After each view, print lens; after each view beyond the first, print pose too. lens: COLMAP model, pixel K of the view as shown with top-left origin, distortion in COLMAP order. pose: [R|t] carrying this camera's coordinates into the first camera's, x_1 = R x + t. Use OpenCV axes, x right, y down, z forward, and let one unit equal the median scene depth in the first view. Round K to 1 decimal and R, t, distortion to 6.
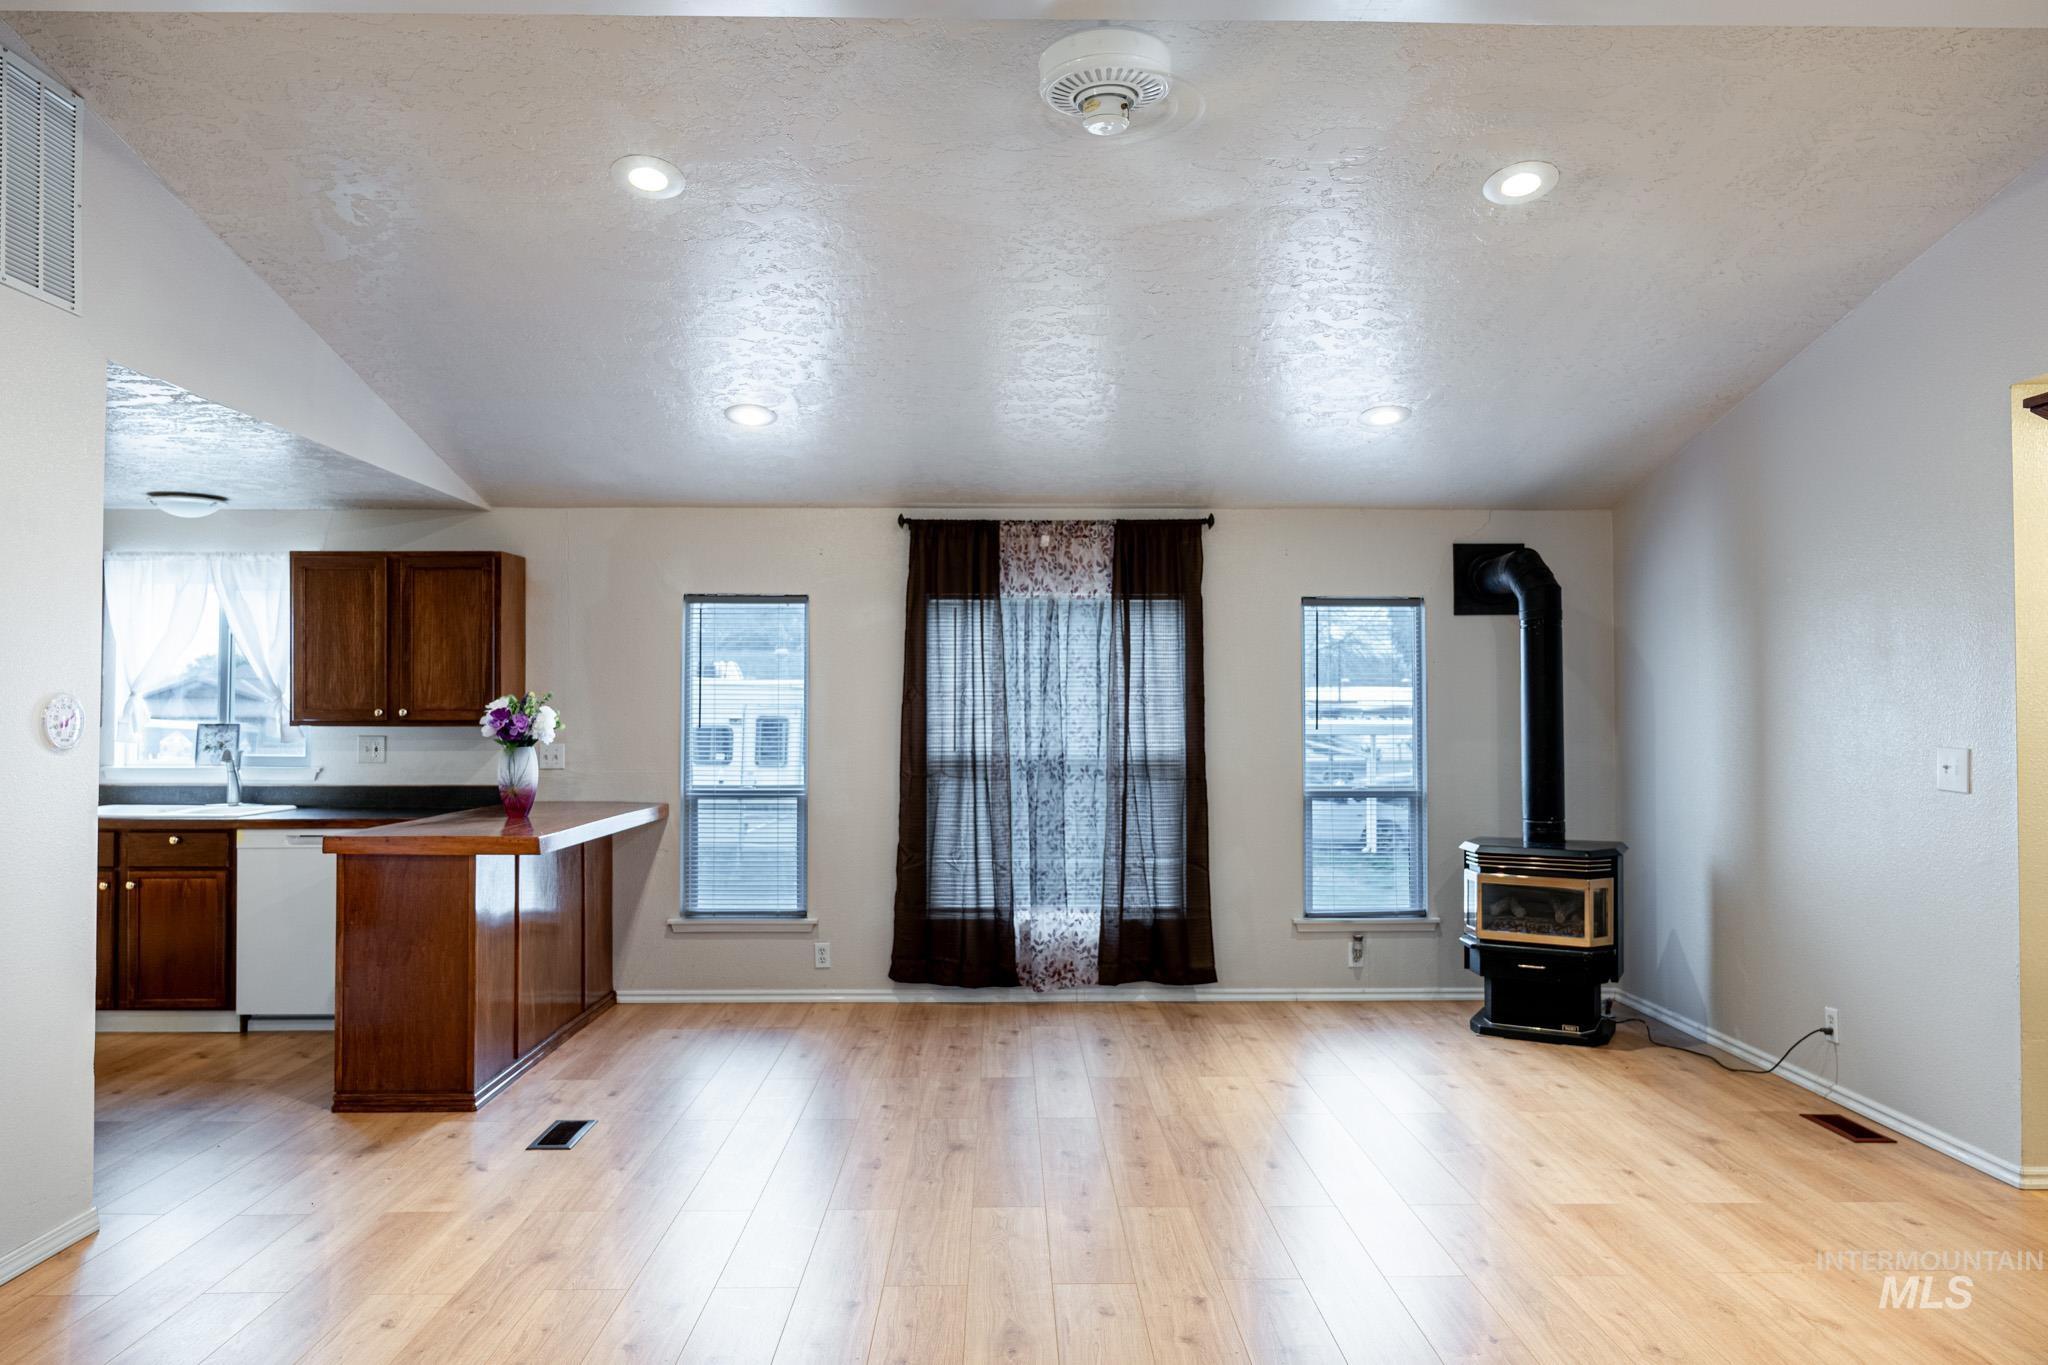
lens RADIAL K [[1372.7, 0, 1026.4], [0, 1372.7, 681.6], [0, 0, 1]] dist [-0.003895, -0.006485]
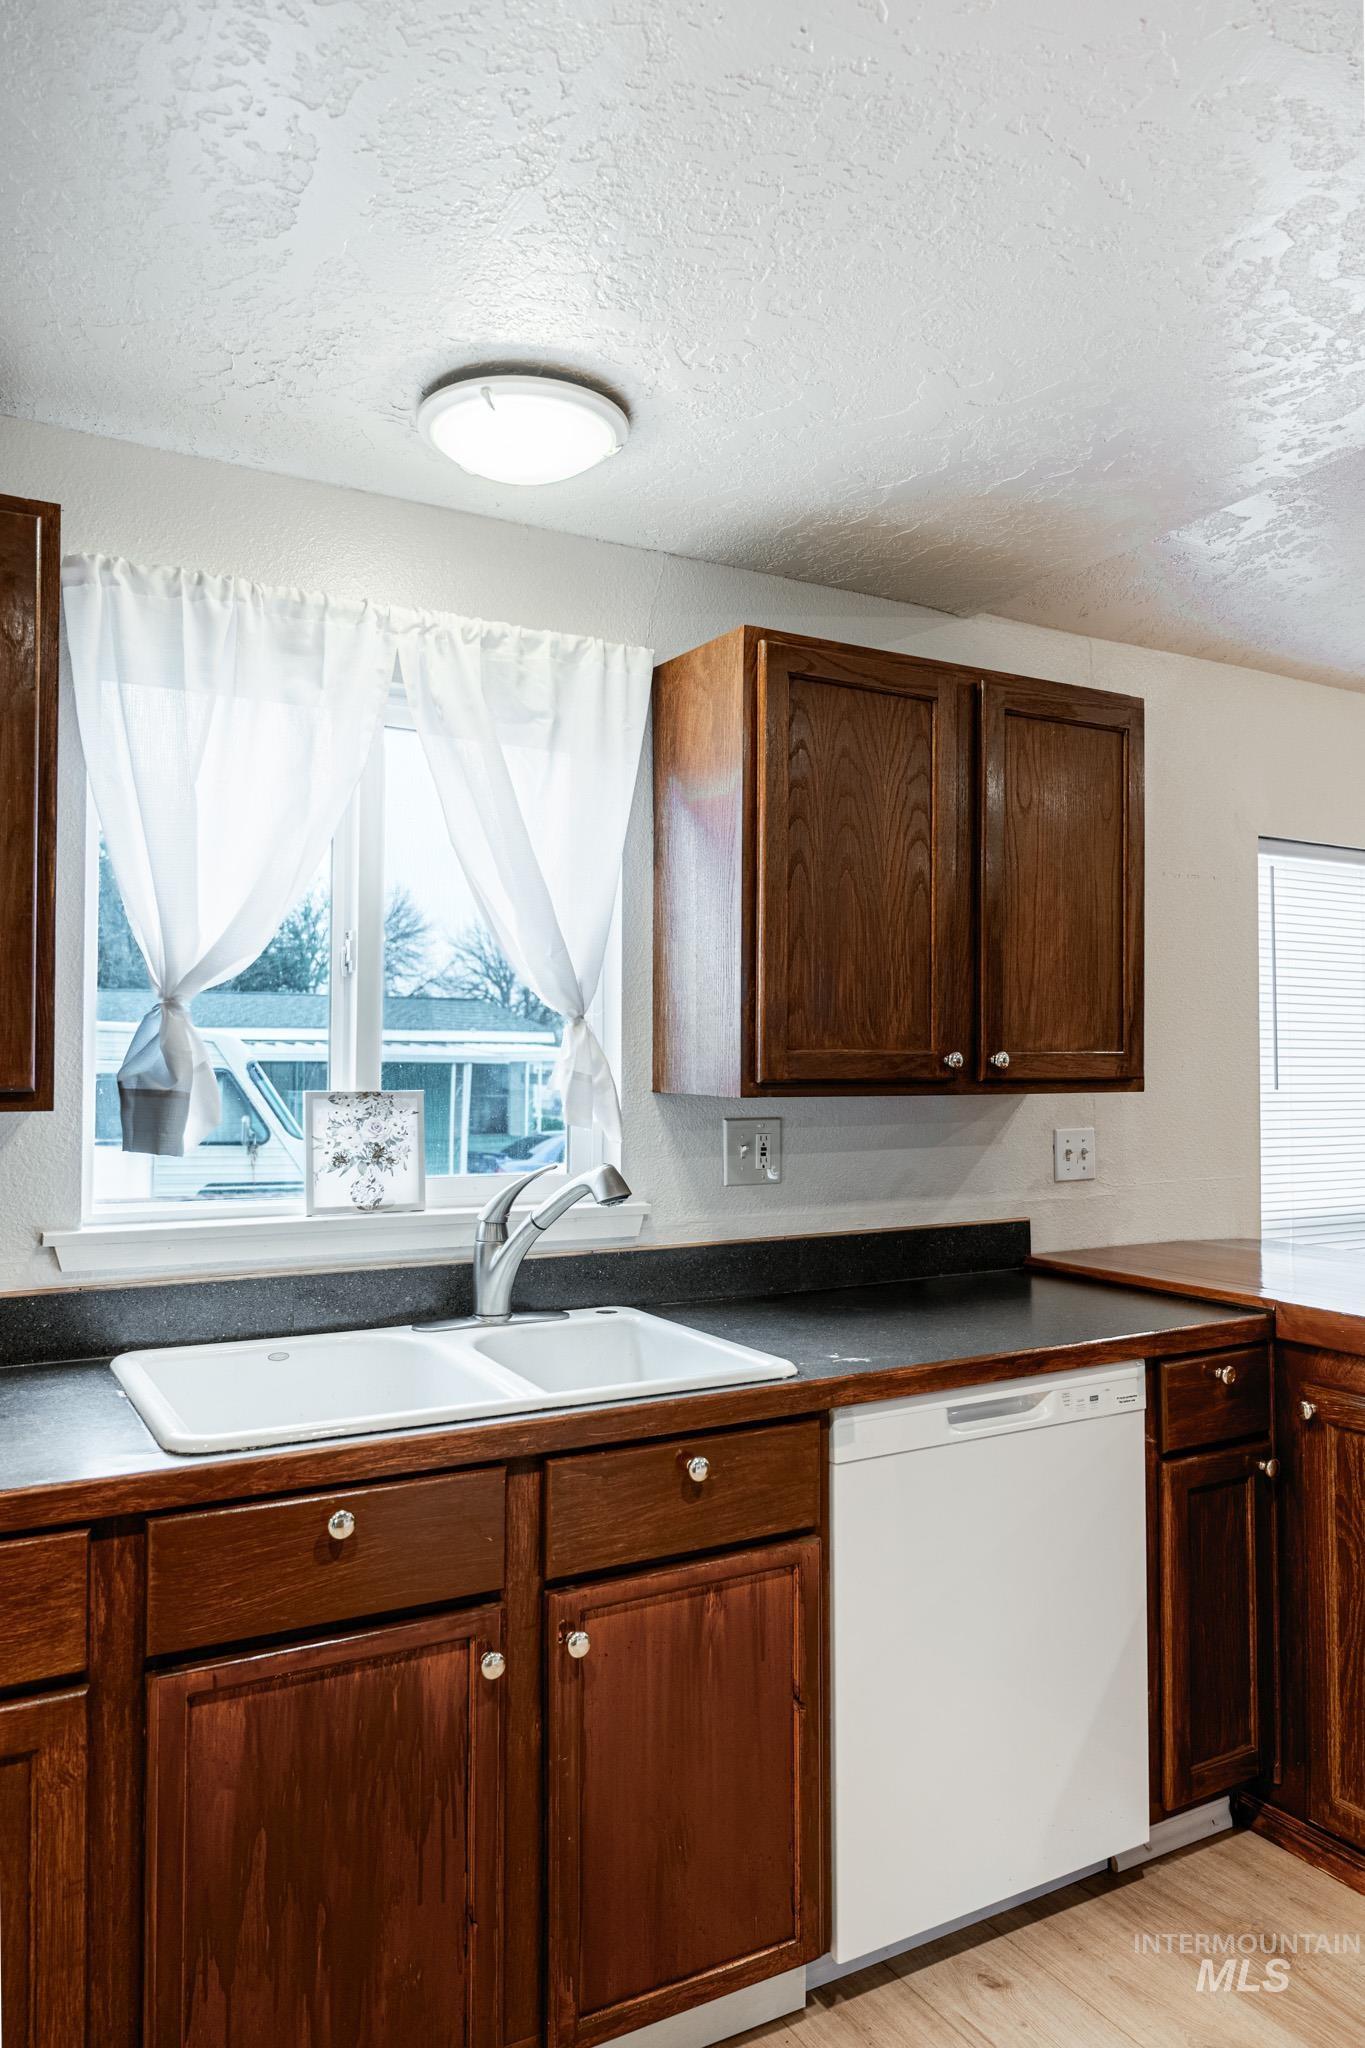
lens RADIAL K [[1361.2, 0, 683.7], [0, 1361.2, 1020.1], [0, 0, 1]] dist [-0.009230, 0.002406]
pose [[0.881204, 0.012784, 0.472563, -0.691050], [-0.007012, 0.999878, -0.013974, 0.016220], [-0.472683, 0.009000, 0.881186, 0.650220]]
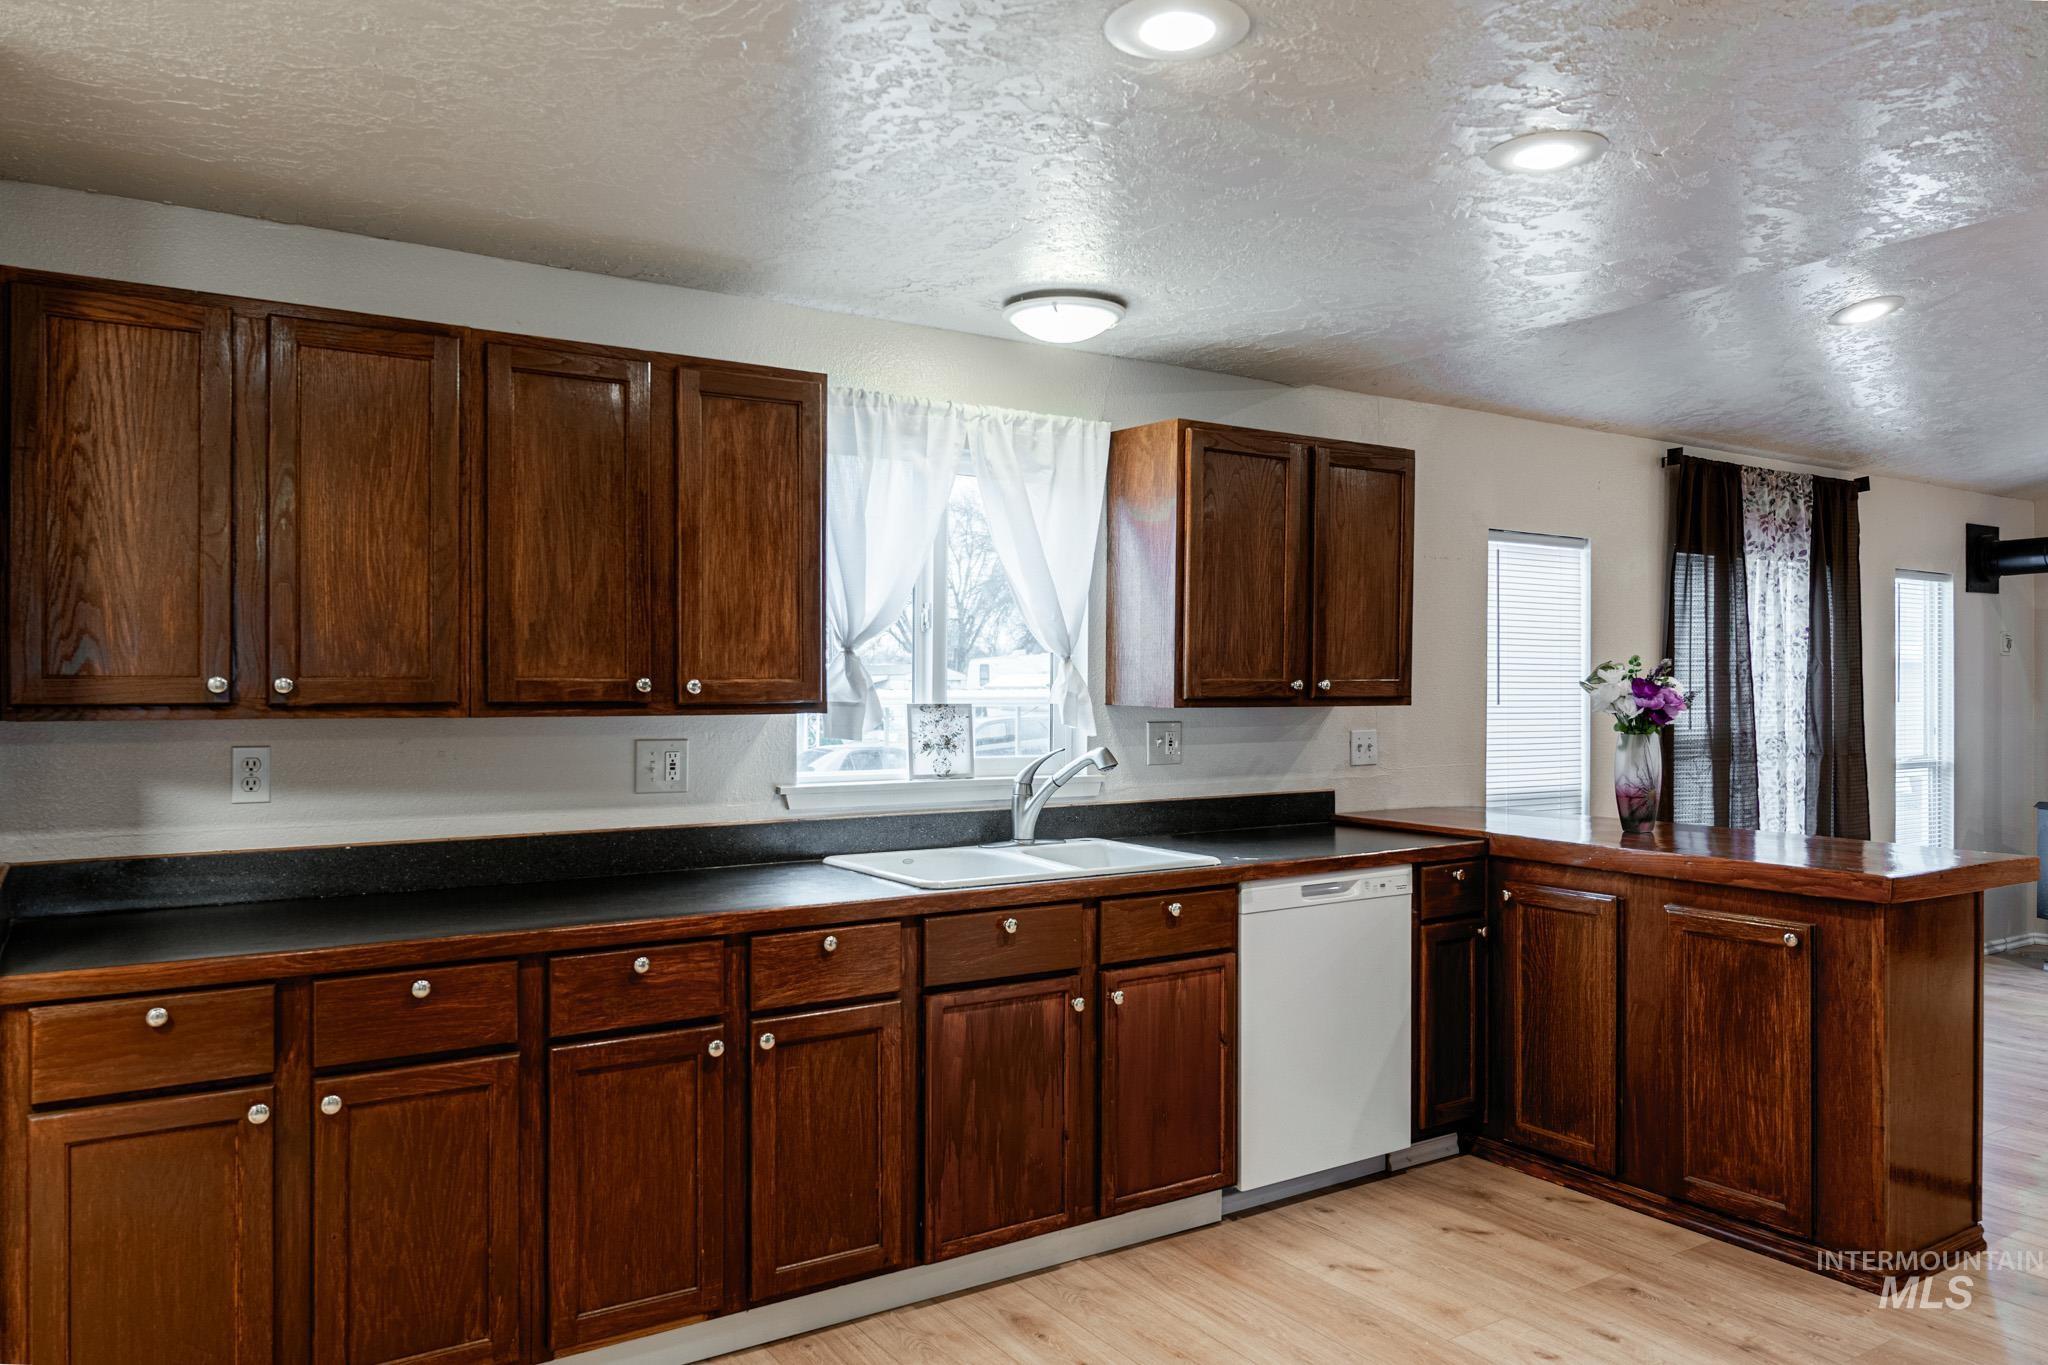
lens RADIAL K [[1410.1, 0, 1024.0], [0, 1410.1, 682.5], [0, 0, 1]] dist [-0.008467, -0.001825]
pose [[0.845453, -0.000484, 0.534049, -0.885366], [-0.011776, 0.999740, 0.019549, 0.009496], [-0.533920, -0.022817, 0.845227, 0.481146]]
